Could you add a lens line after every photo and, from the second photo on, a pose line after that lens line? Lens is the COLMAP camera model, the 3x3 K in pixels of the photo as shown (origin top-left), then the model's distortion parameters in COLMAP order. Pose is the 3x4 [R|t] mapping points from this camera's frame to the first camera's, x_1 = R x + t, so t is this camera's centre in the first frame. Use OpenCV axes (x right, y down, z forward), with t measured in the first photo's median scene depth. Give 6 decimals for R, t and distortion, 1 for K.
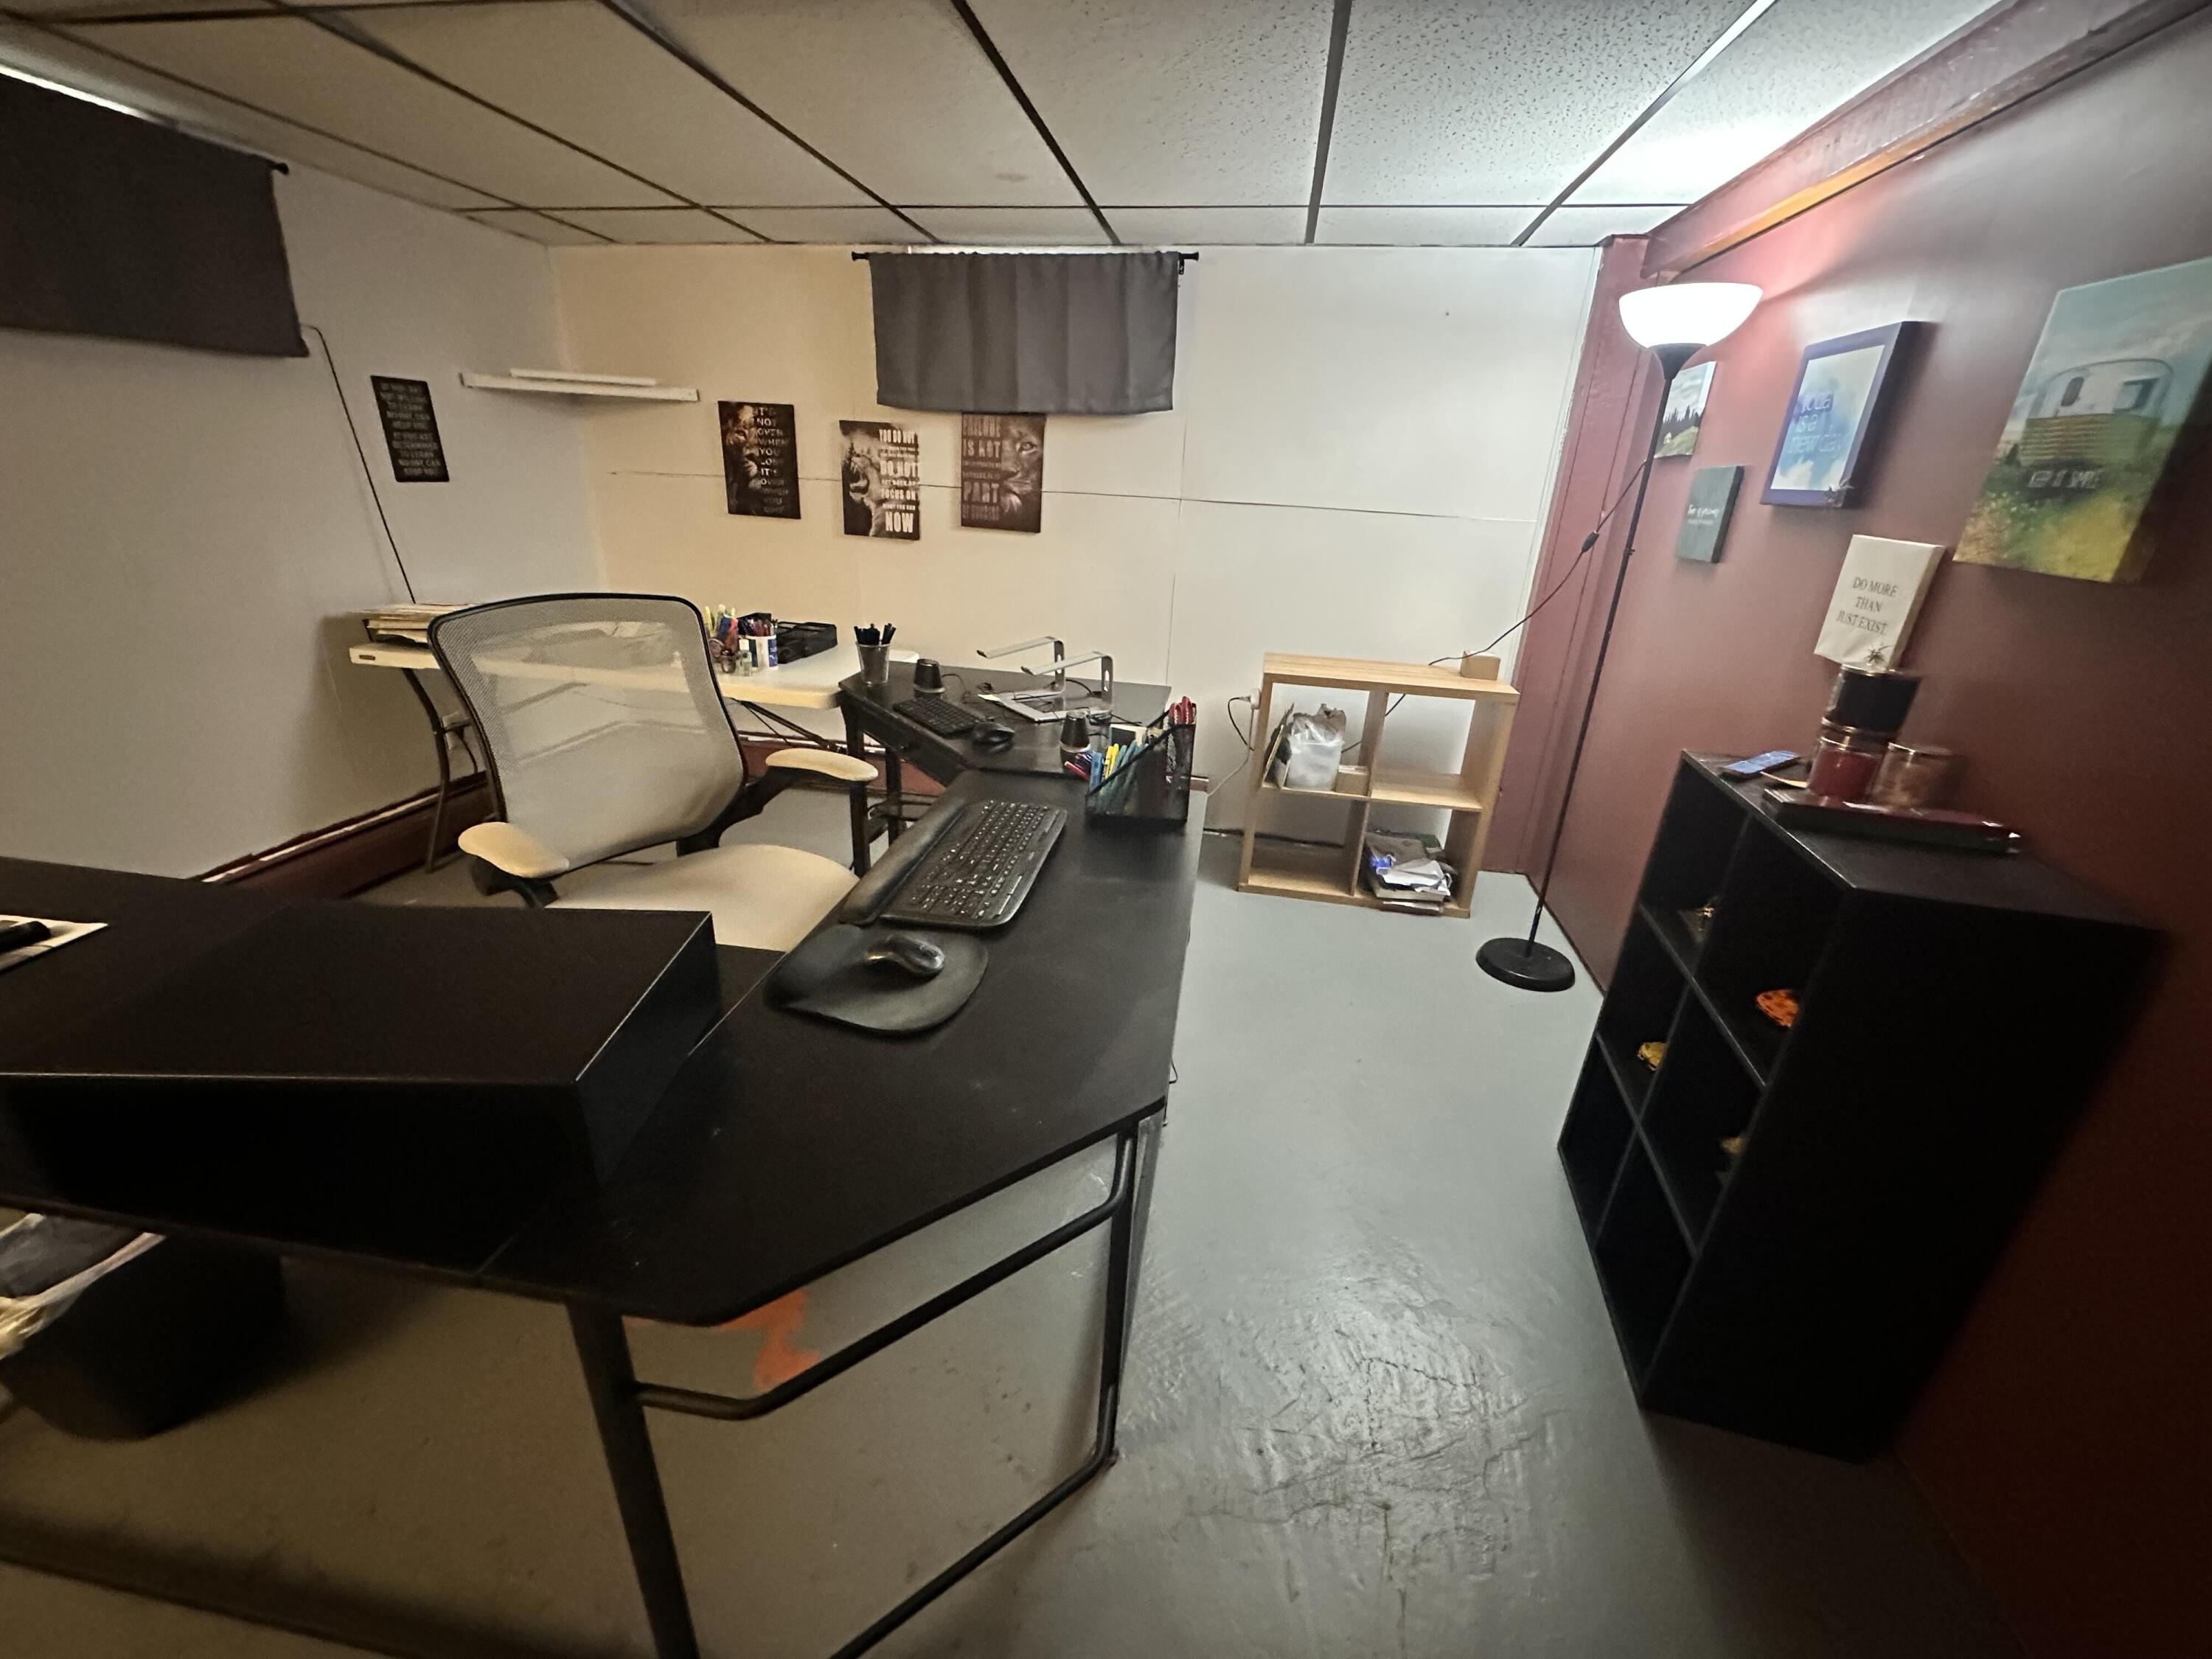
lens RADIAL K [[882.4, 0, 1108.8], [0, 882.4, 834.4], [0, 0, 1]] dist [-0.002694, 0.000111]
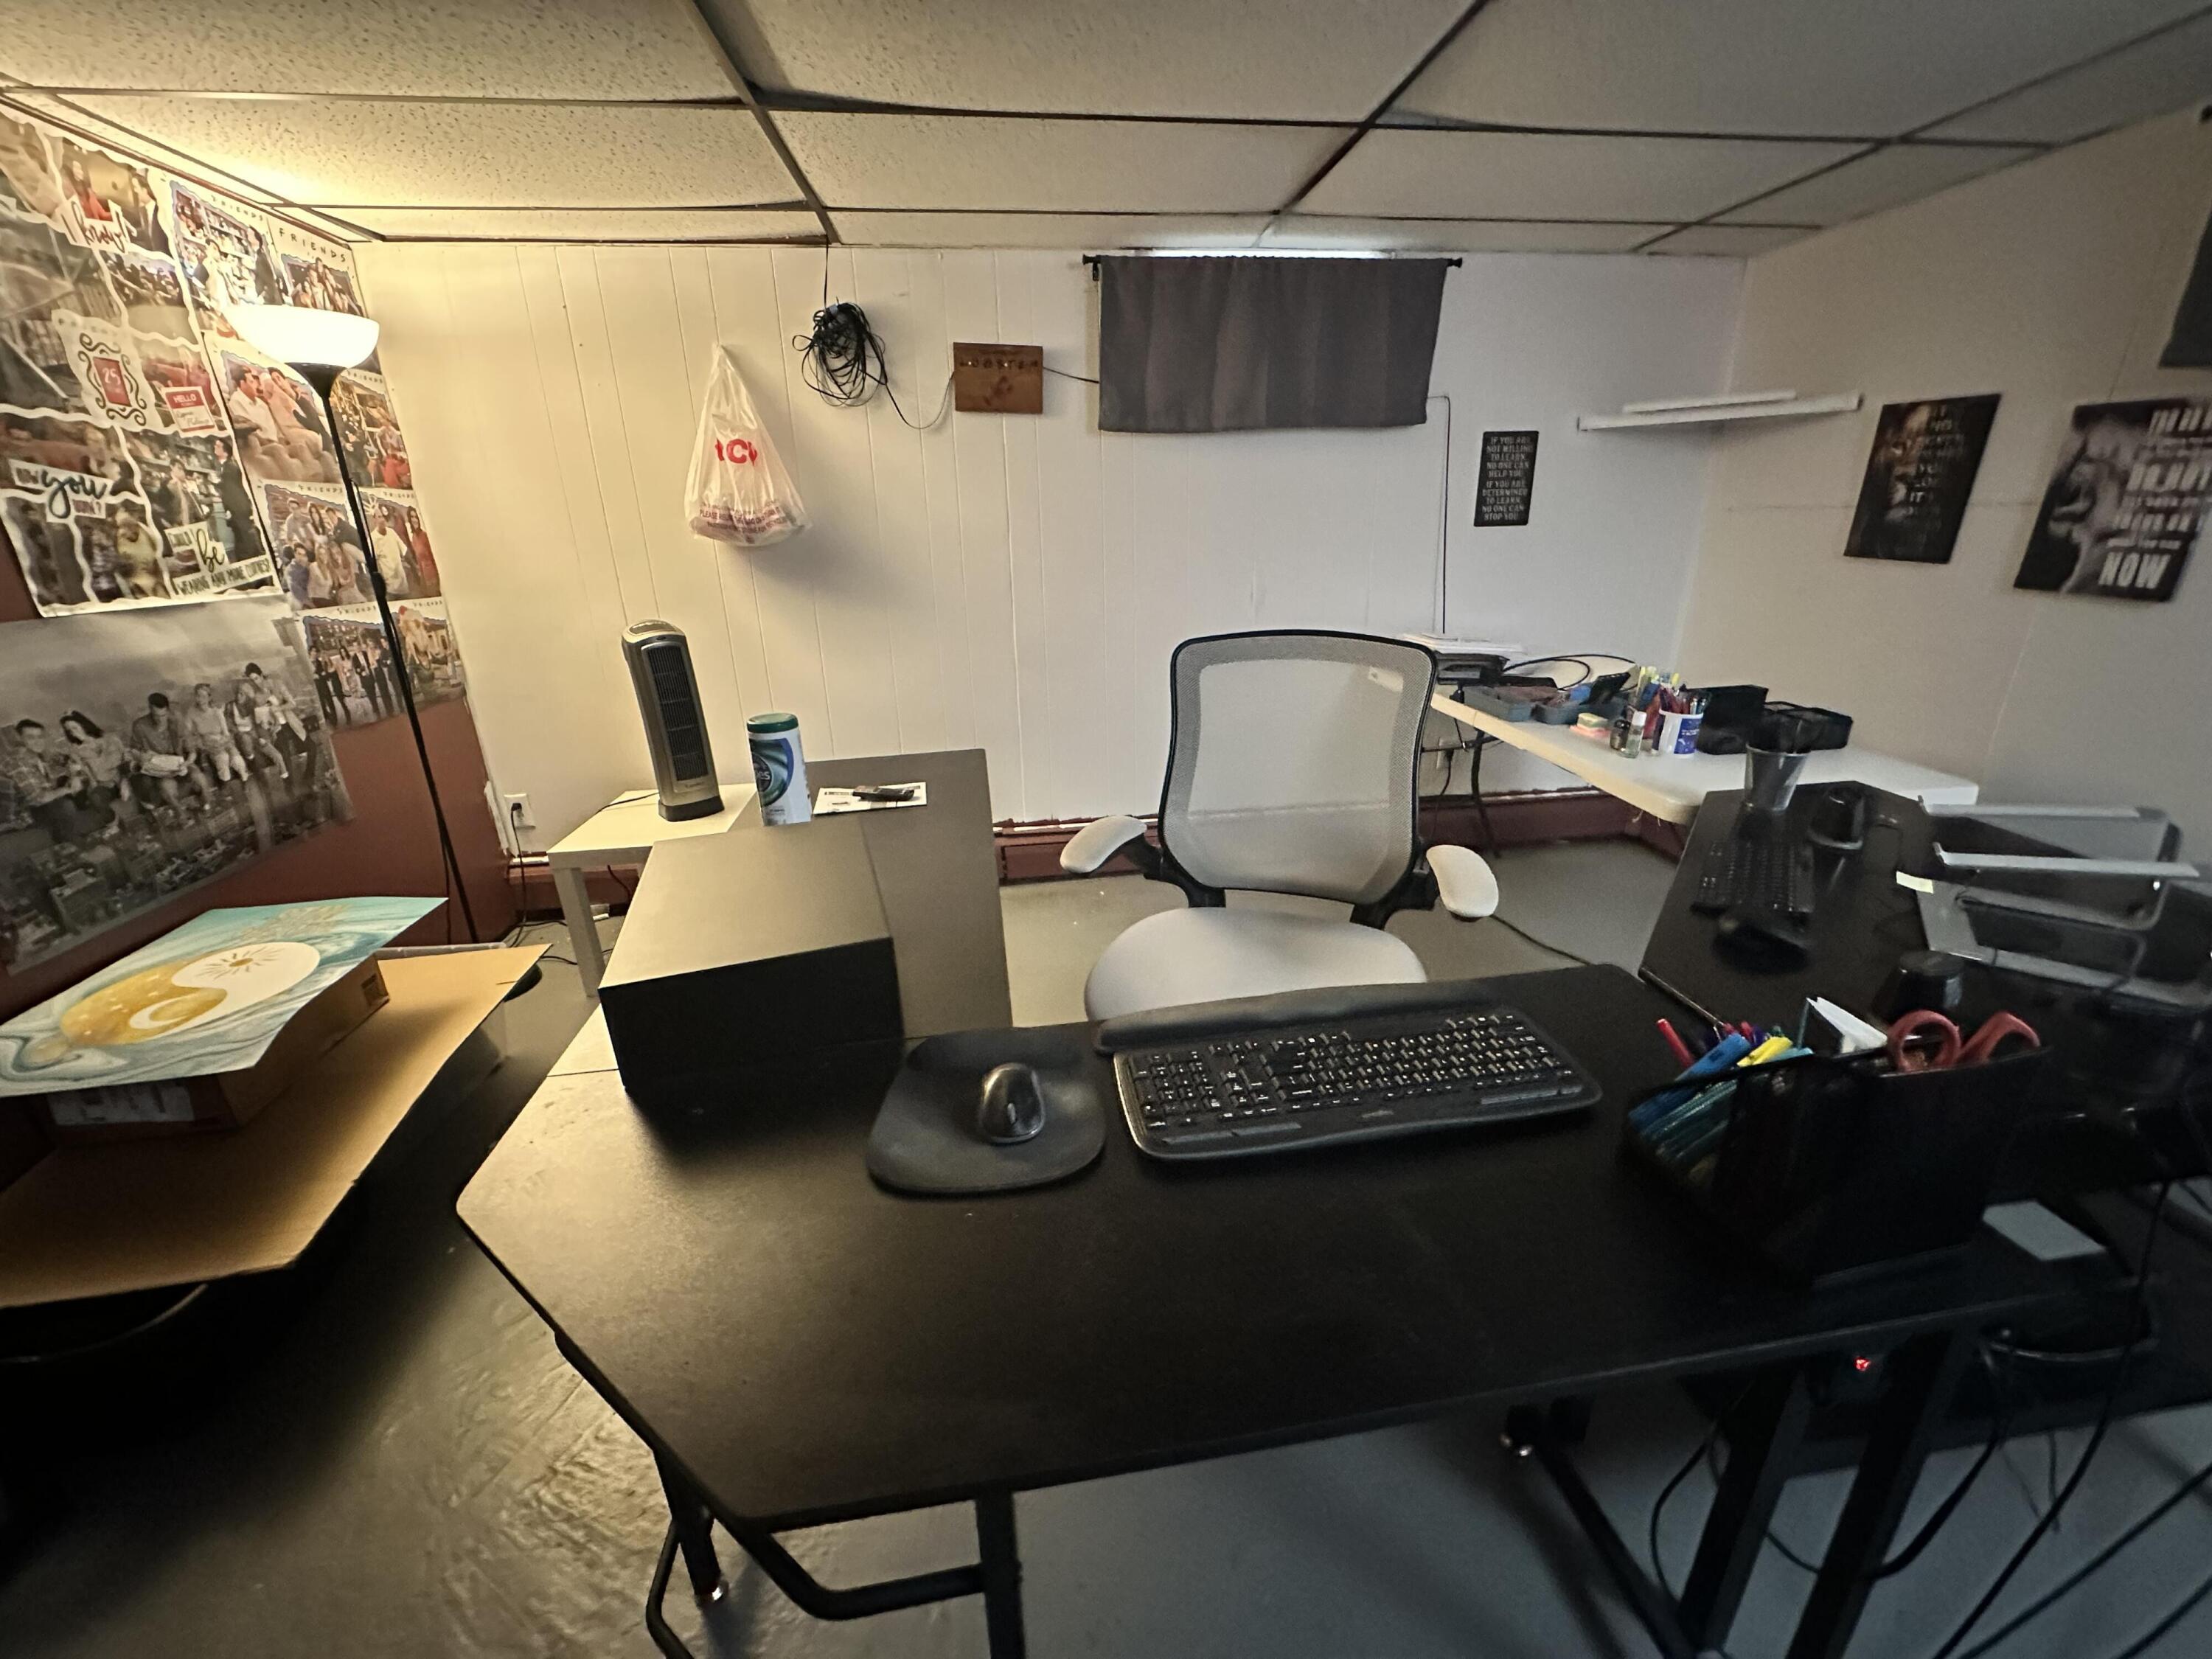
lens RADIAL K [[882.4, 0, 1112.2], [0, 882.4, 829.9], [0, 0, 1]] dist [-0.002694, 0.000111]
pose [[0.293241, 0.282434, -0.913368, 0.140547], [-0.327949, 0.927117, 0.181396, -0.084151], [0.898031, 0.246345, 0.364492, 0.239444]]
